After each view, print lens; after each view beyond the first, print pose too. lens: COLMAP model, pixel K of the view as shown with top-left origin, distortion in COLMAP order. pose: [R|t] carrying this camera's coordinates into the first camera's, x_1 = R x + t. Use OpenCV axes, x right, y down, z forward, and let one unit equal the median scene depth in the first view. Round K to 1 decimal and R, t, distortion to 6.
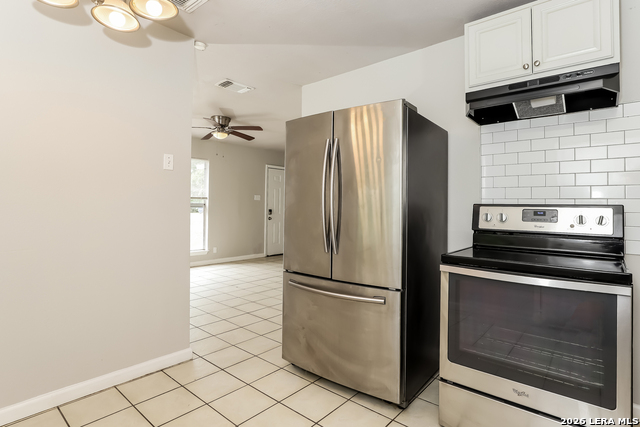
lens RADIAL K [[331.6, 0, 321.2], [0, 331.6, 201.0], [0, 0, 1]] dist [-0.001018, -0.000026]
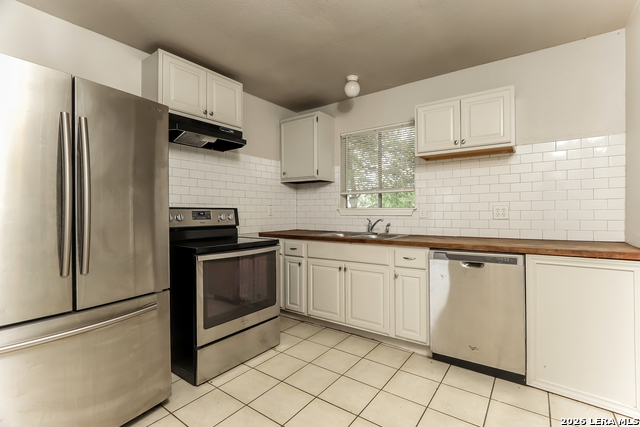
lens RADIAL K [[288.1, 0, 320.0], [0, 288.1, 213.5], [0, 0, 1]] dist [-0.002720, -0.000539]
pose [[-0.064577, -0.010540, 0.997857, -0.677932], [-0.021658, 0.999723, 0.009158, 0.013508], [-0.997678, -0.021020, -0.064788, 0.578238]]
